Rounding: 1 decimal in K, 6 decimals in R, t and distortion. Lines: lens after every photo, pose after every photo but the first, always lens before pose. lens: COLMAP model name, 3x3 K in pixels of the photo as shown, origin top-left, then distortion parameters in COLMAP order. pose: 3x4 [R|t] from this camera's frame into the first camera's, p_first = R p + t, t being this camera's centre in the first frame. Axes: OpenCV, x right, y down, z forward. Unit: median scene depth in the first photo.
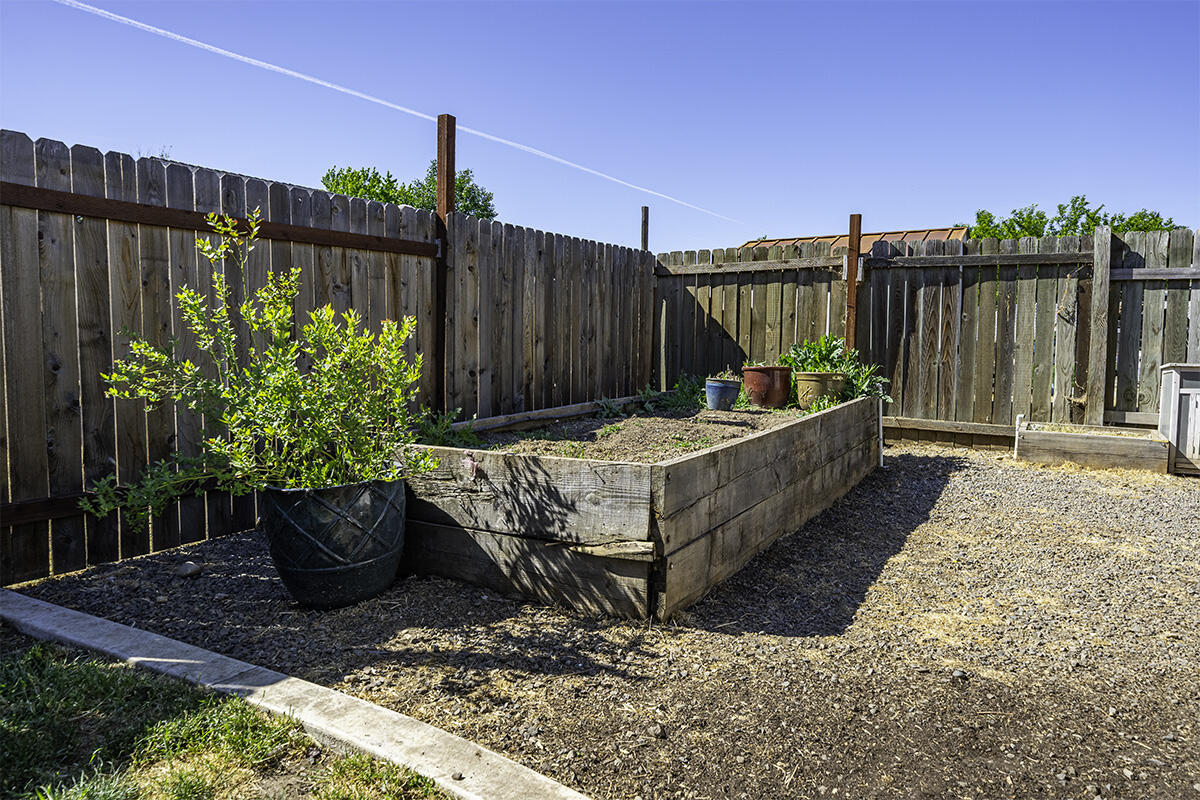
lens RADIAL K [[792.8, 0, 597.2], [0, 792.8, 395.0], [0, 0, 1]] dist [0.007264, -0.001718]
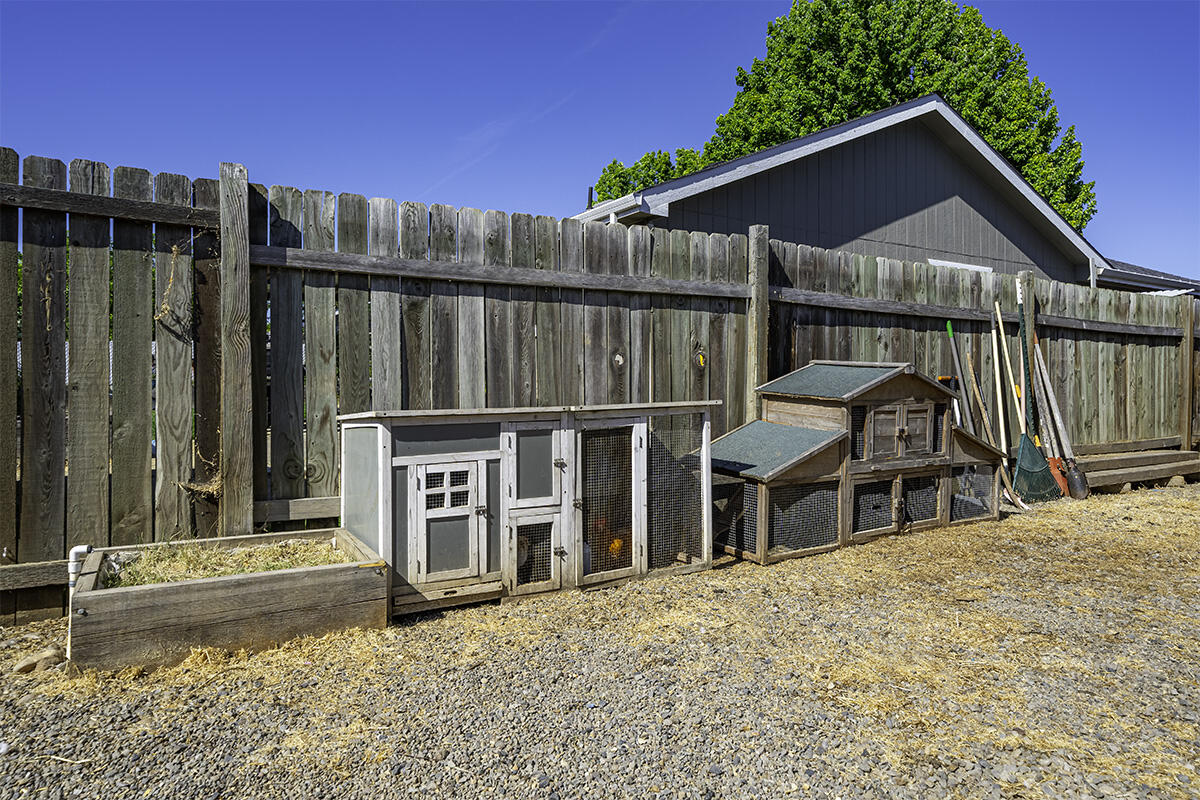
lens RADIAL K [[717.8, 0, 583.2], [0, 717.8, 374.0], [0, 0, 1]] dist [0.011407, -0.003996]
pose [[0.489460, 0.004542, 0.872014, 0.324451], [0.072631, 0.996300, -0.045957, -0.028424], [-0.868996, 0.085829, 0.487319, 0.564807]]
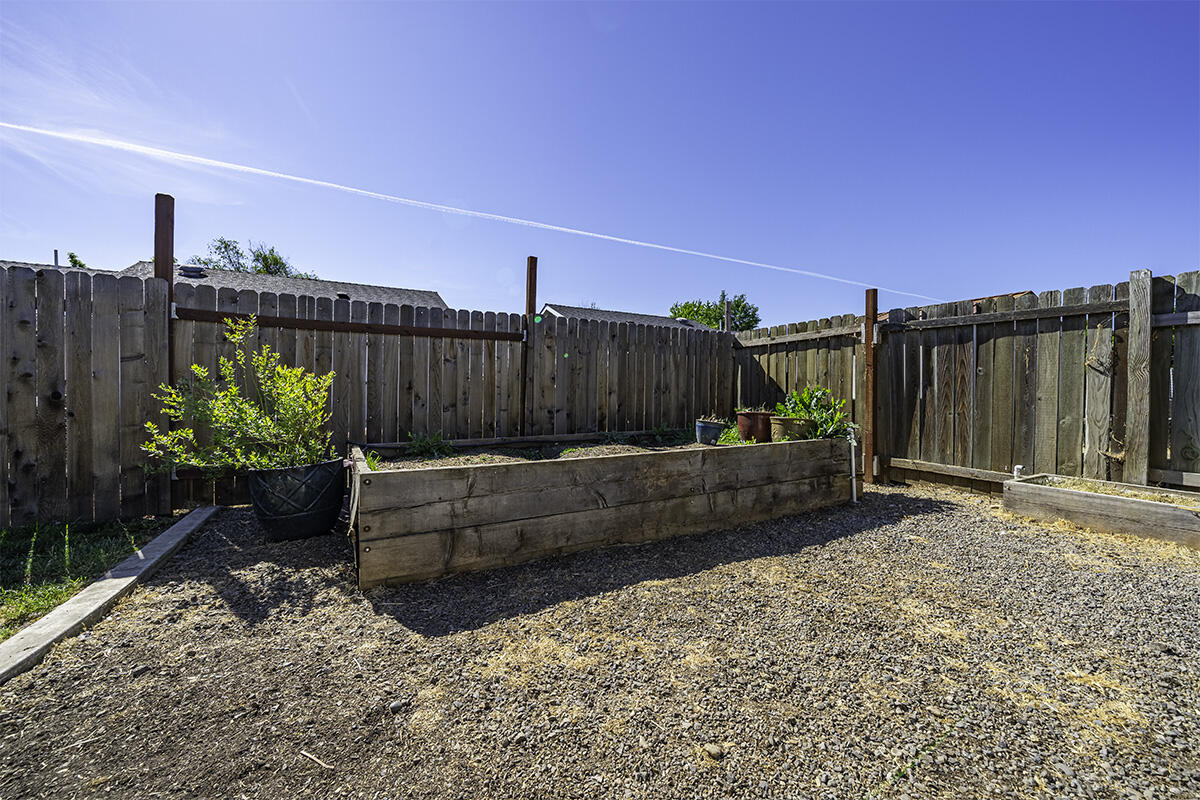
lens RADIAL K [[460.7, 0, 595.4], [0, 460.7, 394.0], [0, 0, 1]] dist [0.001834, 0.000368]
pose [[0.863401, 0.001194, -0.504518, 0.358405], [-0.040629, 0.996914, -0.067171, -0.004452], [0.502880, 0.078494, 0.860785, 0.220147]]
